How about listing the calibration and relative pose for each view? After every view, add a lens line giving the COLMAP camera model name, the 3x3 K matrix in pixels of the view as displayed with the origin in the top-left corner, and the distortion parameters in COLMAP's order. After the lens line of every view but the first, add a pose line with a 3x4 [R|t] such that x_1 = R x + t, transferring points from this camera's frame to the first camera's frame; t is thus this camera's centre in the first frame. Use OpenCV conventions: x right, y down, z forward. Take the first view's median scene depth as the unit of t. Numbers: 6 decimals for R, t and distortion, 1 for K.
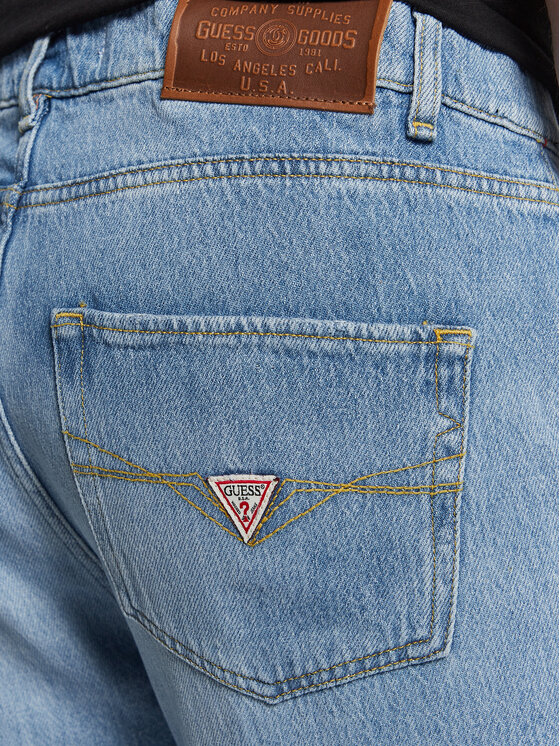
lens RADIAL K [[1405.9, 0, 280.6], [0, 1405.9, 374.5], [0, 0, 1]] dist [0.045944, 0.000000]
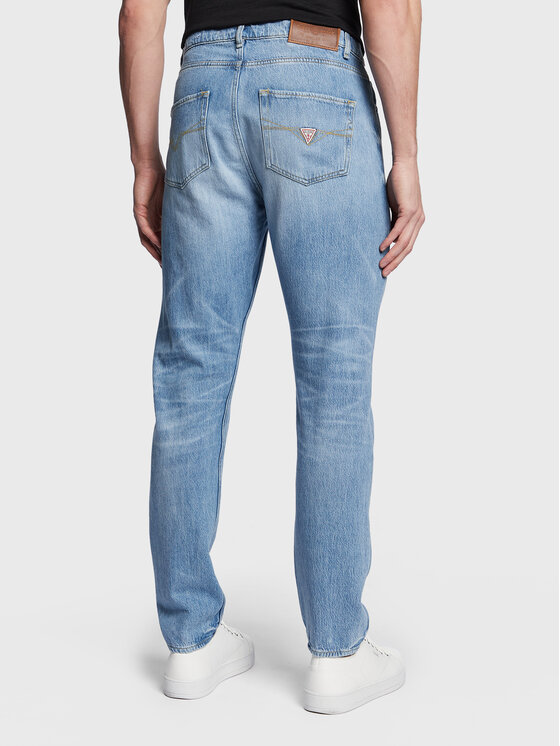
lens RADIAL K [[1405.9, 0, 280.3], [0, 1405.9, 372.7], [0, 0, 1]] dist [0.045944, 0.000000]
pose [[0.937641, 0.037847, 0.345538, -1.586962], [-0.033858, 0.999272, -0.017573, 0.906309], [-0.345951, 0.004778, 0.938240, -3.088359]]
